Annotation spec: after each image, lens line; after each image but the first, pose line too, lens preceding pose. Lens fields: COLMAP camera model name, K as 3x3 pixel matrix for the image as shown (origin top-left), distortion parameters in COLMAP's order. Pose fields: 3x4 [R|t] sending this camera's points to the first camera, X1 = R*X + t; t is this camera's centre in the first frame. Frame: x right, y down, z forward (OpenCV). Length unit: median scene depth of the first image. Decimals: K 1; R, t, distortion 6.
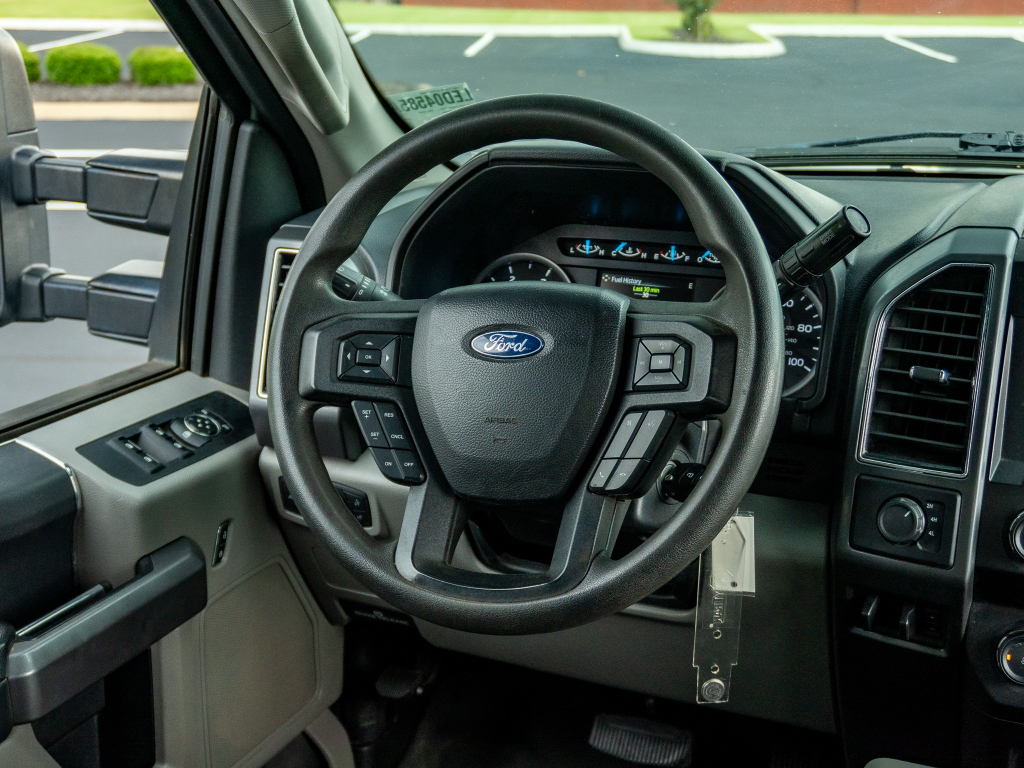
lens RADIAL K [[1402.7, 0, 512.0], [0, 1402.7, 384.0], [0, 0, 1]] dist [-0.001710, -0.004267]
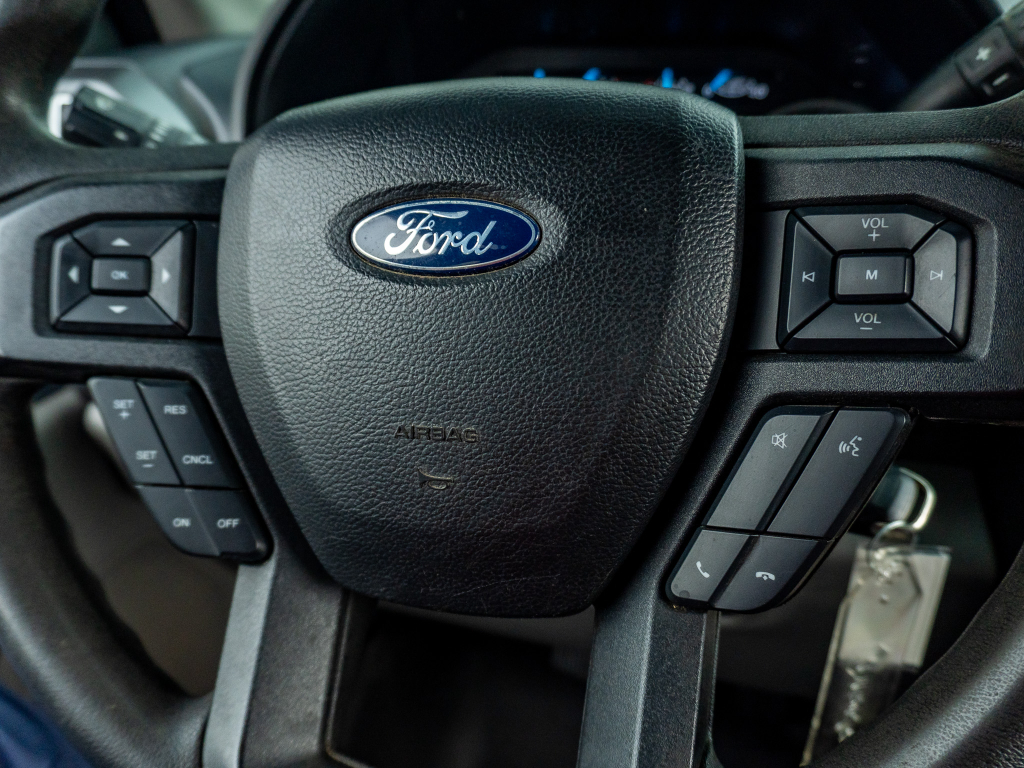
lens RADIAL K [[728.7, 0, 512.0], [0, 728.7, 384.0], [0, 0, 1]] dist [-0.009273, -0.000253]
pose [[0.993513, -0.050507, 0.101884, -0.006680], [0.030816, 0.982008, 0.186306, -0.024068], [-0.109461, -0.181958, 0.977195, 0.759373]]
